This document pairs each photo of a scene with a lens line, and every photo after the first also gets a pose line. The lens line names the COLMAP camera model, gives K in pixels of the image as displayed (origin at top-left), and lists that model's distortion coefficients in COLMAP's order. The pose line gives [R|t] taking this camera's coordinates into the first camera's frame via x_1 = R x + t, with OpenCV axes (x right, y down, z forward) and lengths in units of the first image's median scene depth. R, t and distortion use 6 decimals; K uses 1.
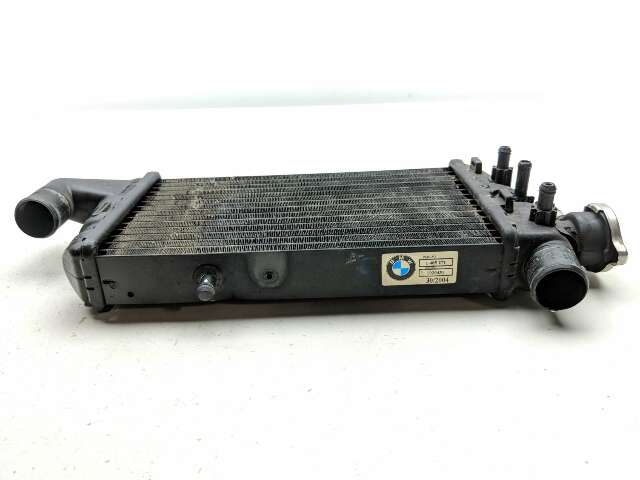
lens RADIAL K [[526.1, 0, 320.0], [0, 526.1, 240.0], [0, 0, 1]] dist [0.074568, -0.259690]
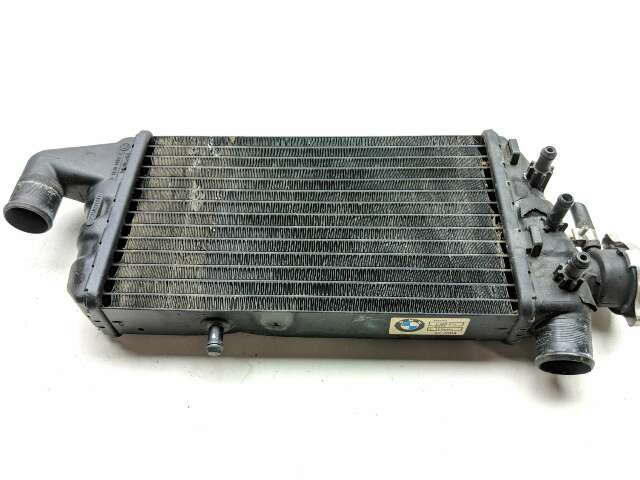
lens RADIAL K [[507.5, 0, 320.0], [0, 507.5, 240.0], [0, 0, 1]] dist [-0.008586, -0.006054]
pose [[0.999444, 0.027266, -0.019180, 0.000376], [-0.013842, 0.862830, 0.505304, -0.550826], [0.030327, -0.504758, 0.862728, 0.255573]]
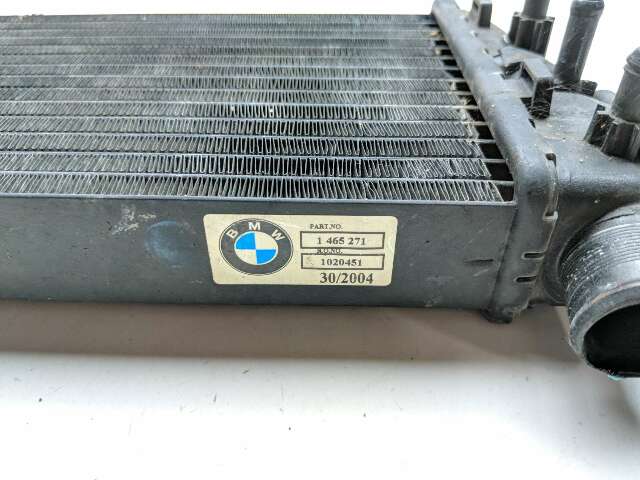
lens RADIAL K [[526.1, 0, 320.0], [0, 526.1, 240.0], [0, 0, 1]] dist [0.074568, -0.259690]
pose [[0.998741, 0.050142, -0.001238, 0.199393], [-0.048548, 0.972610, 0.227315, -0.046306], [0.012602, -0.226969, 0.973820, 0.599258]]
